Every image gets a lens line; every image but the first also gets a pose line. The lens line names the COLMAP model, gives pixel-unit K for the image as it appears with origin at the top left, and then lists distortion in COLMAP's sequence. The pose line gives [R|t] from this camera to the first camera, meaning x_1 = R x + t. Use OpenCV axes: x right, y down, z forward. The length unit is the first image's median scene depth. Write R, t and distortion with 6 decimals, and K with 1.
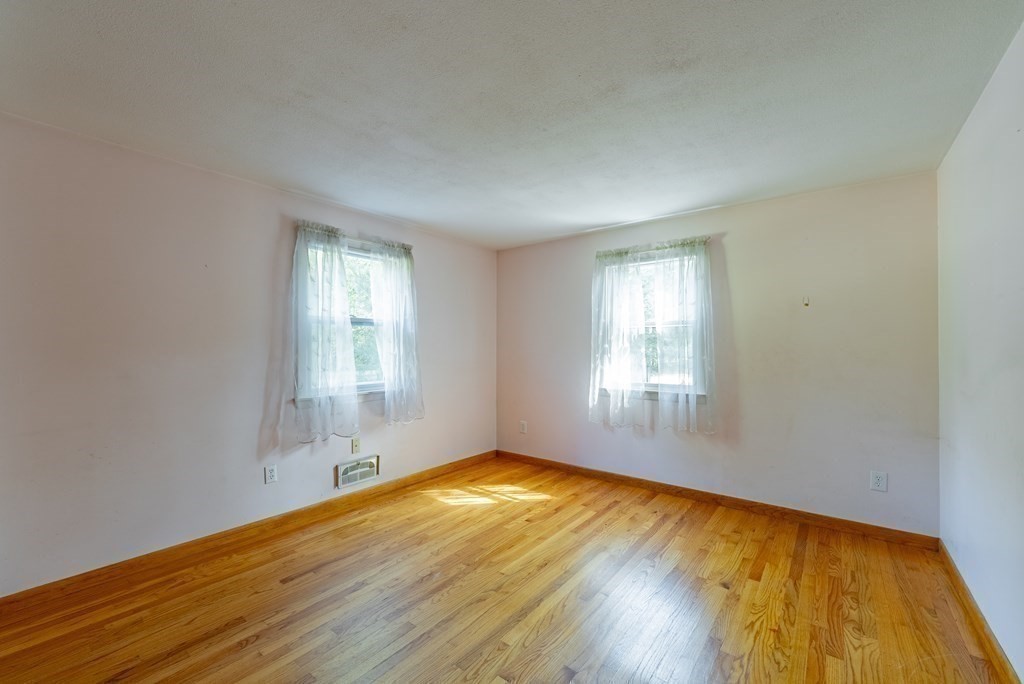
lens RADIAL K [[423.2, 0, 522.3], [0, 423.2, 338.8], [0, 0, 1]] dist [0.001200, -0.000156]
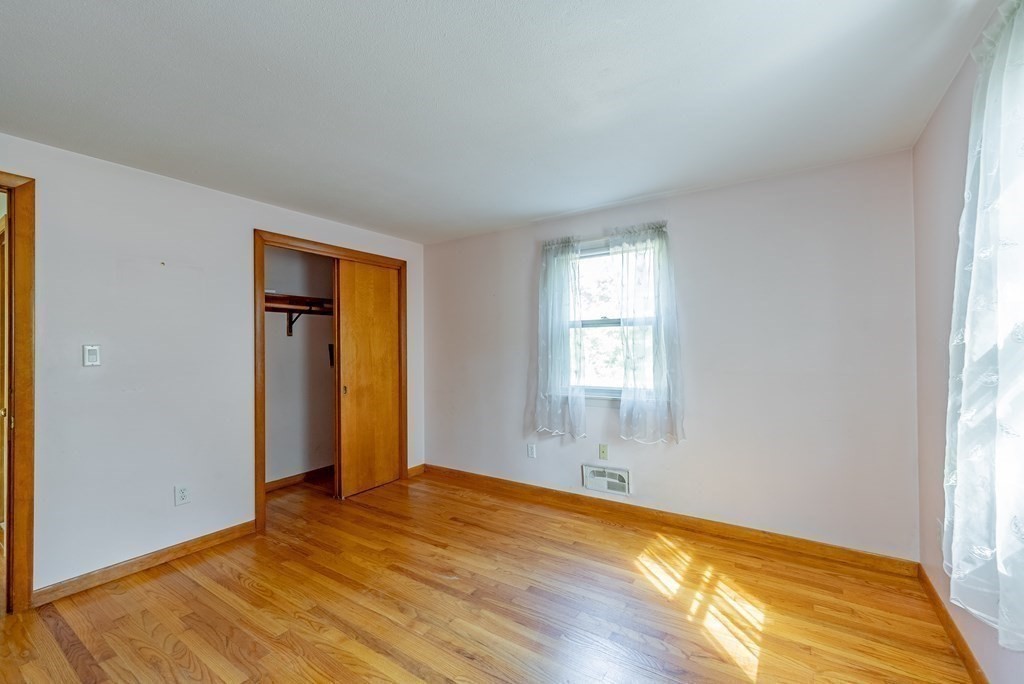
lens RADIAL K [[423.2, 0, 522.3], [0, 423.2, 338.8], [0, 0, 1]] dist [0.001200, -0.000156]
pose [[0.061819, -0.025836, -0.997753, 0.589621], [0.025189, 0.999387, -0.024318, 0.015034], [0.997769, -0.023629, 0.062432, 0.796720]]
